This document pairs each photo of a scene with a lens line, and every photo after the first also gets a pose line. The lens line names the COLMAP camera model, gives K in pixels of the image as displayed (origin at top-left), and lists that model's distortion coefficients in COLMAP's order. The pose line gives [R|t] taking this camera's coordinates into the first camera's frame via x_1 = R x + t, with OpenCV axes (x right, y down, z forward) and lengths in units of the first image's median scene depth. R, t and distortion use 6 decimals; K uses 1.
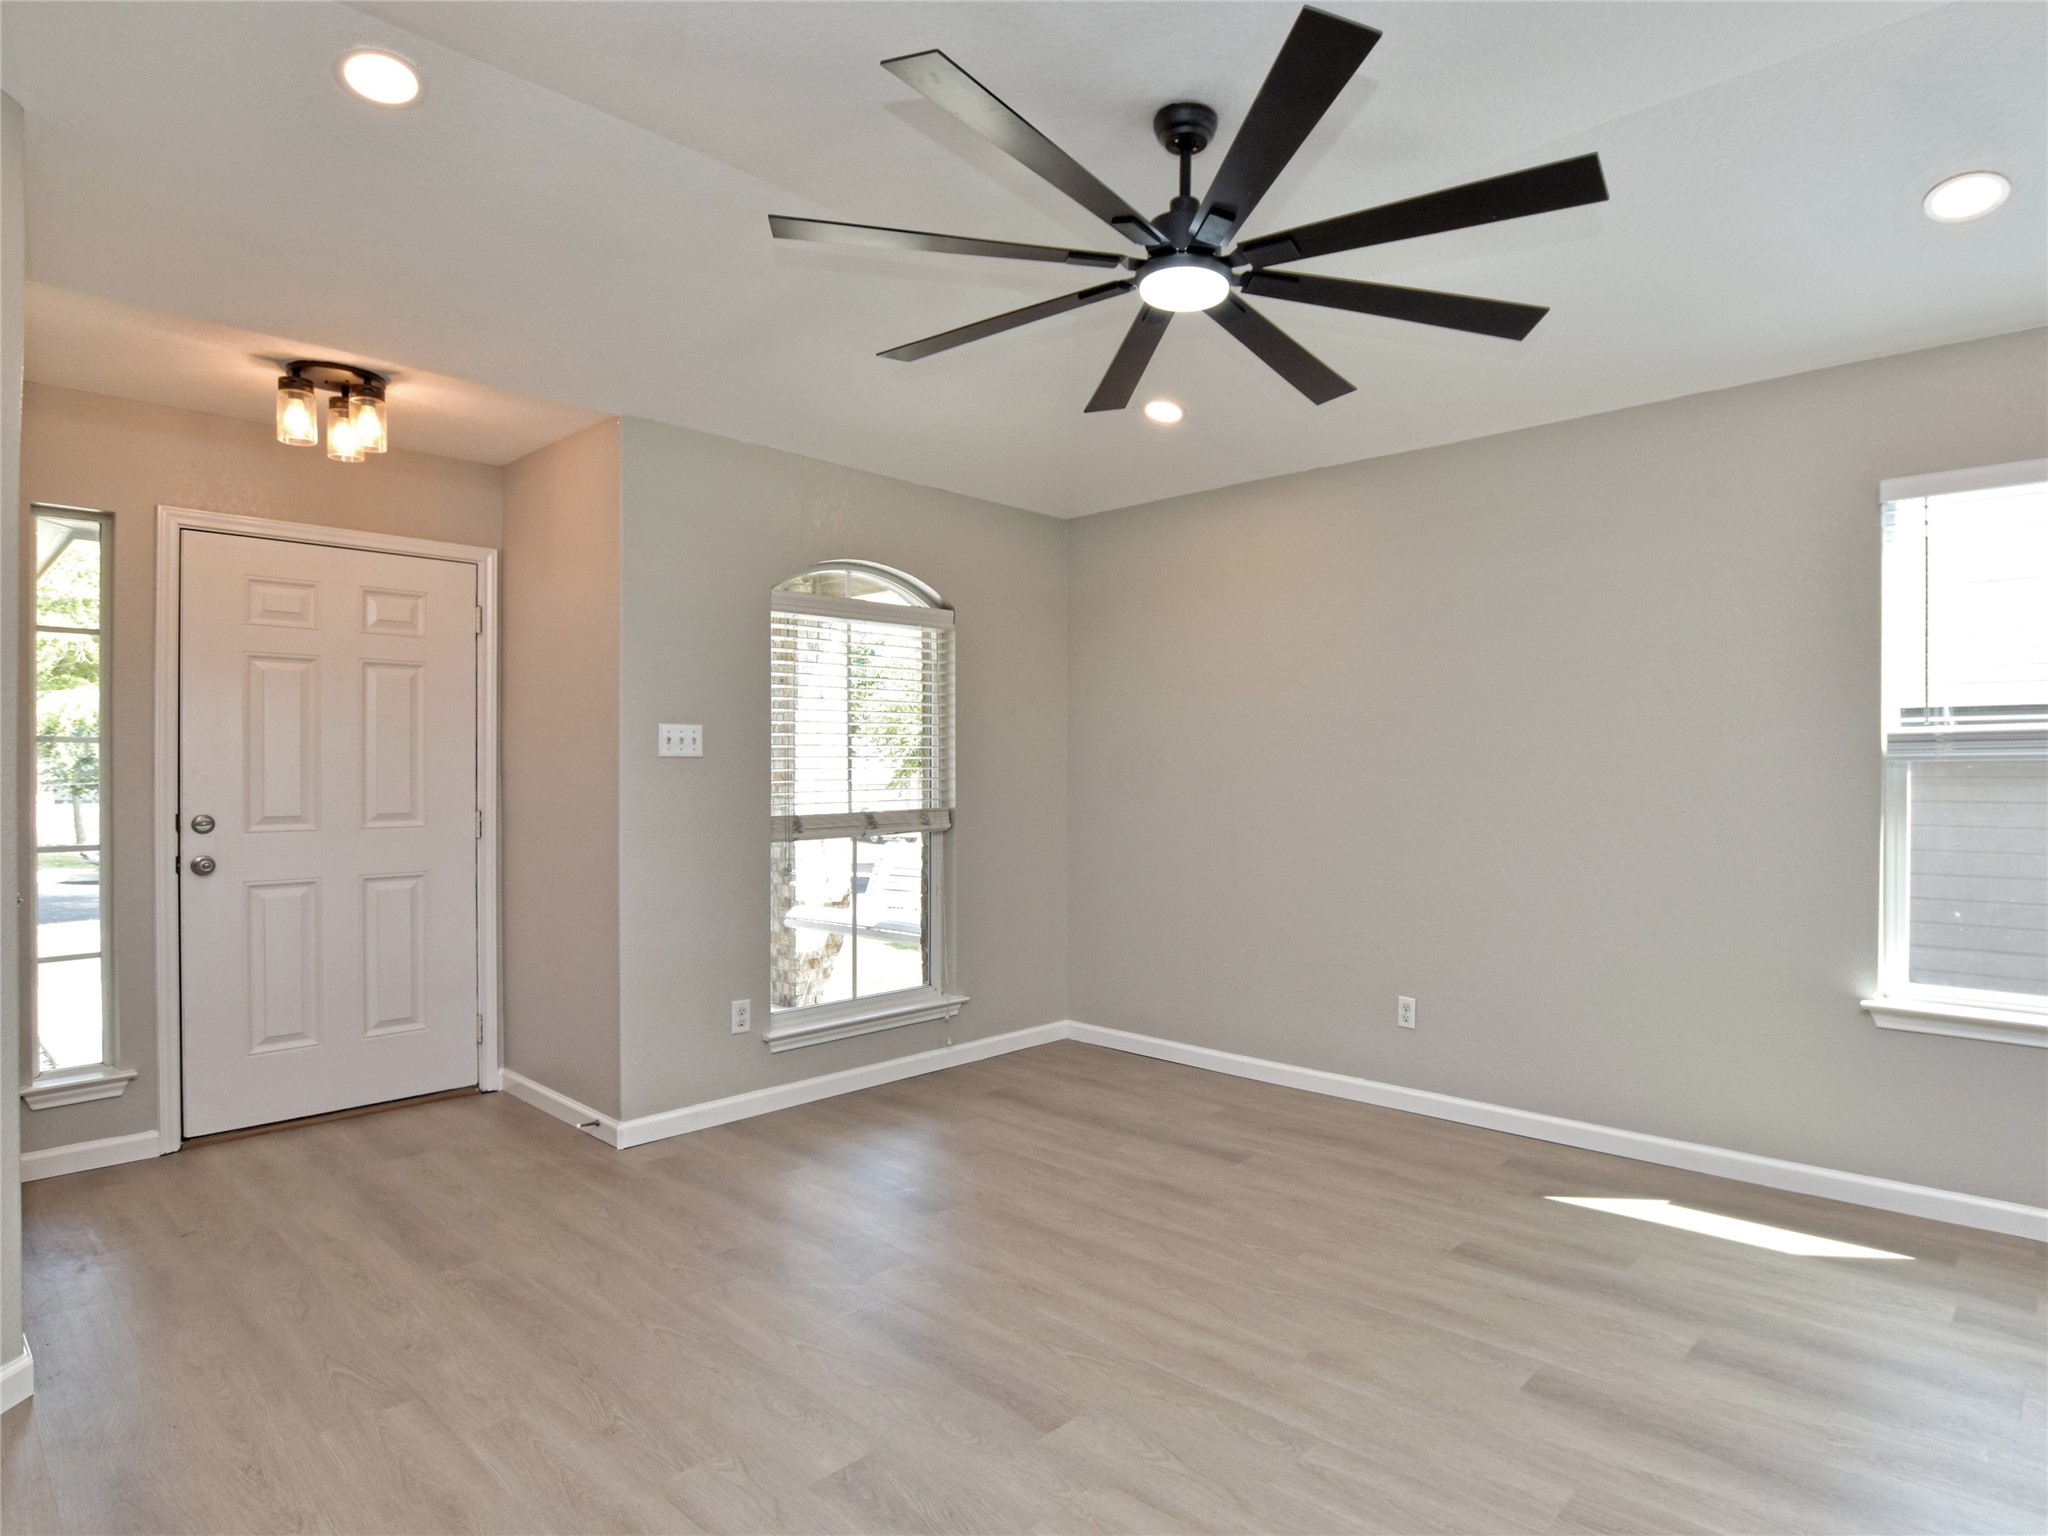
lens RADIAL K [[1013.9, 0, 1008.6], [0, 1013.9, 769.3], [0, 0, 1]] dist [-0.036743, 0.005404]
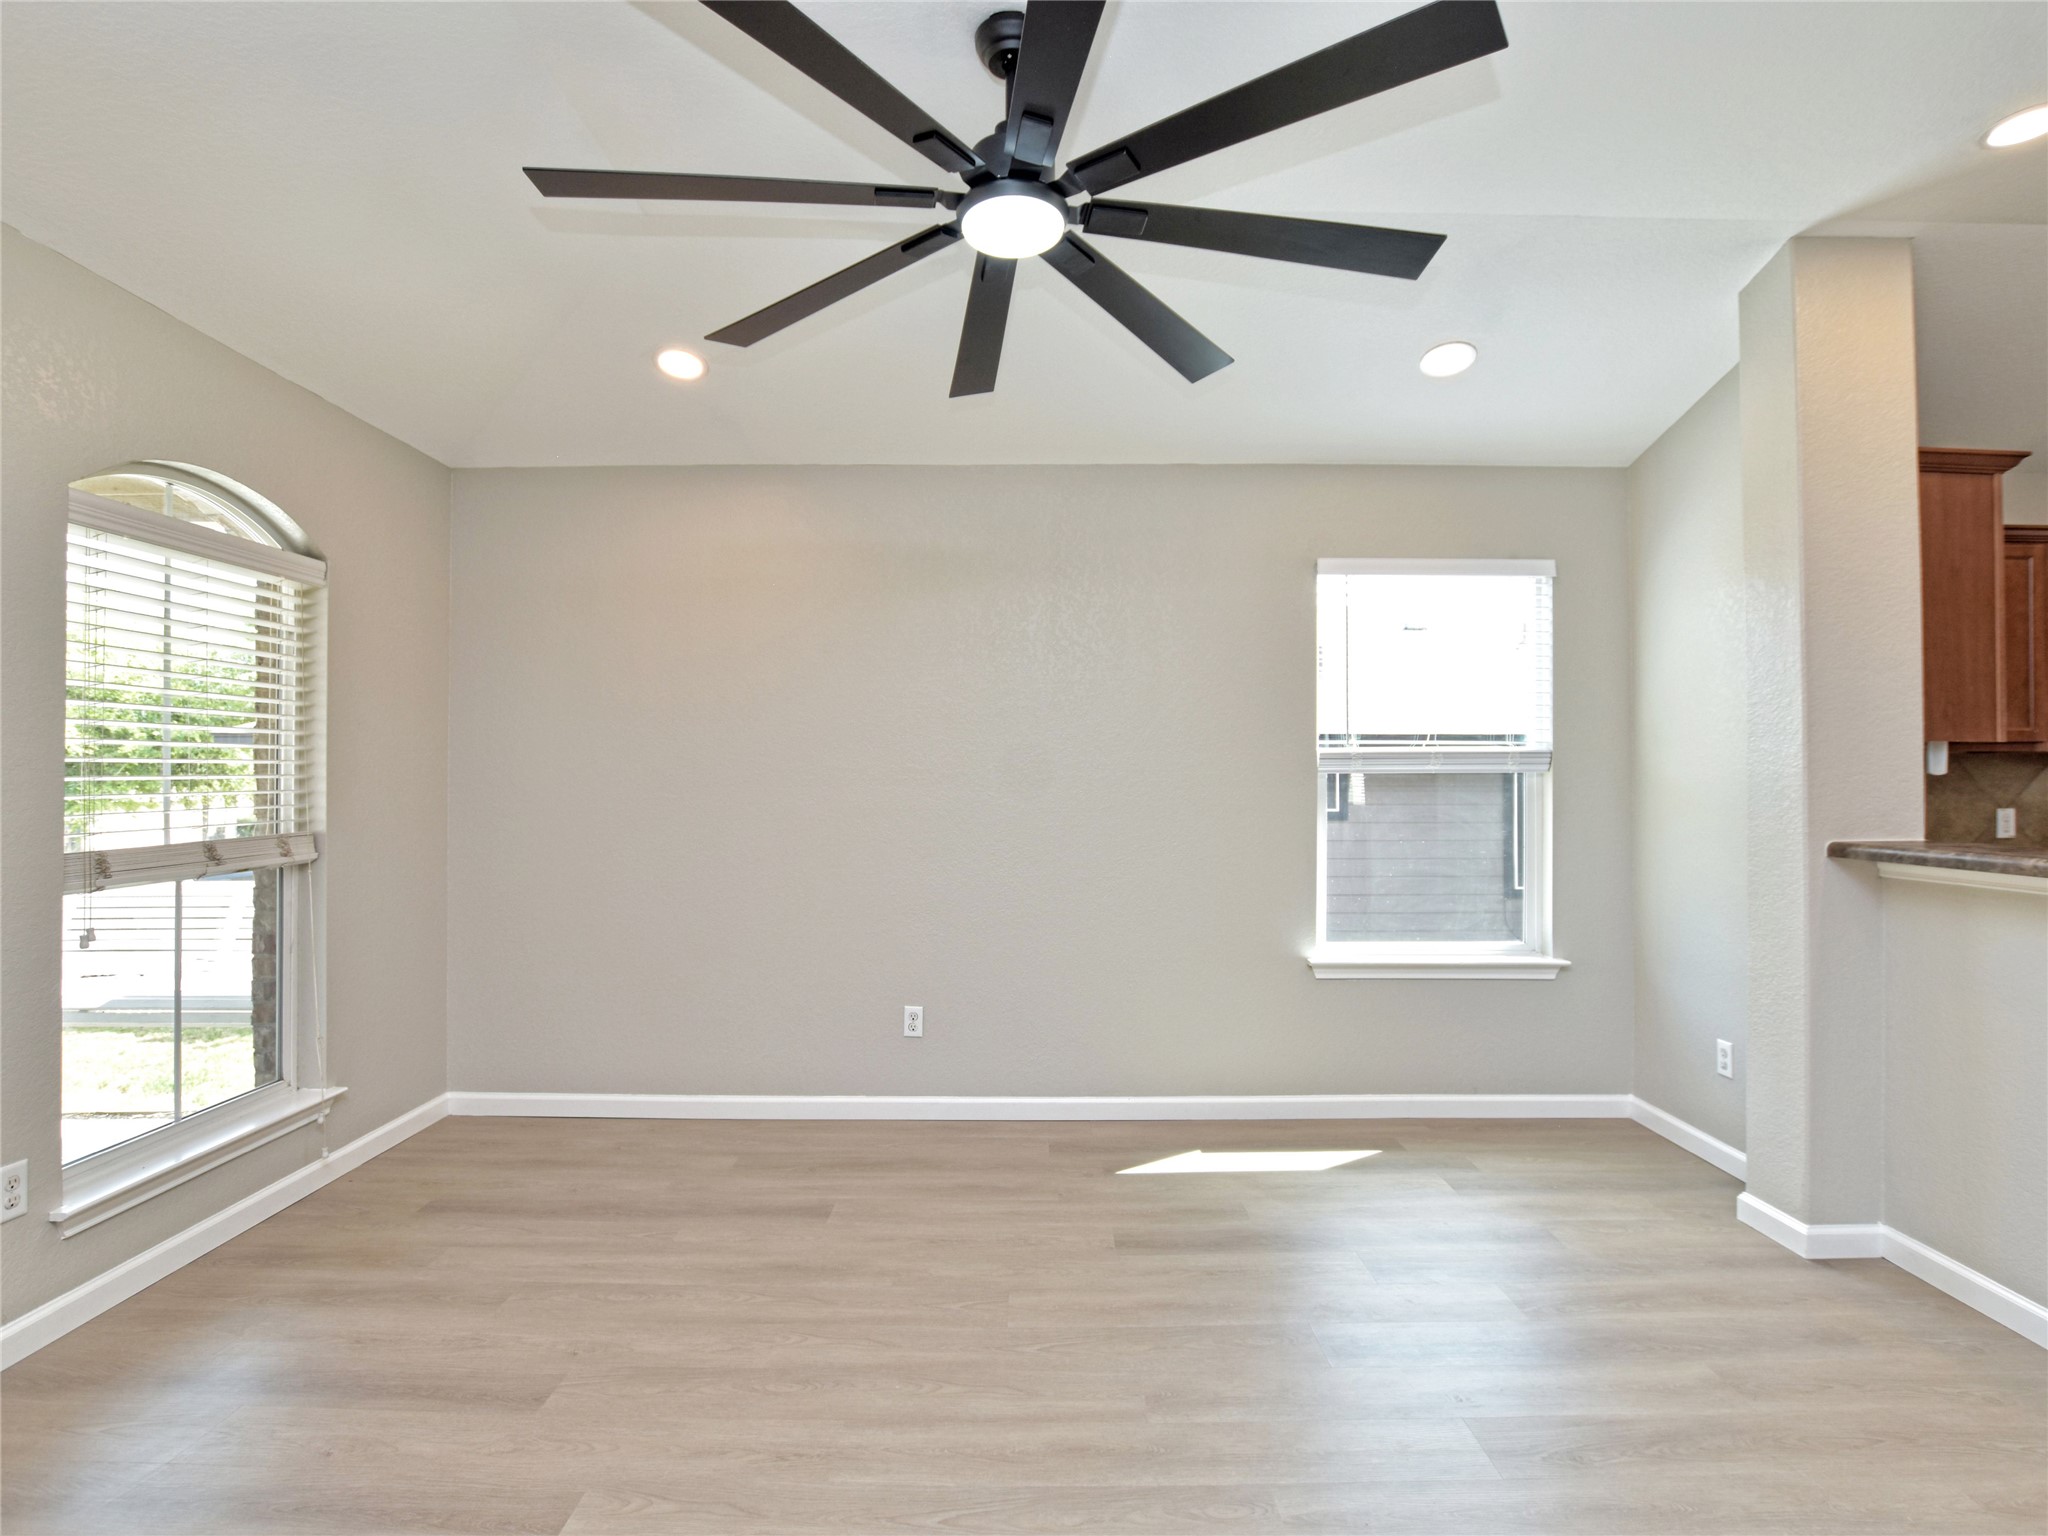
lens RADIAL K [[1013.9, 0, 1008.5], [0, 1013.9, 773.2], [0, 0, 1]] dist [-0.036743, 0.005404]
pose [[0.755312, 0.005232, 0.655344, -0.239082], [-0.001781, 0.999981, -0.005930, -0.000075], [-0.655363, 0.003311, 0.755307, 0.213117]]
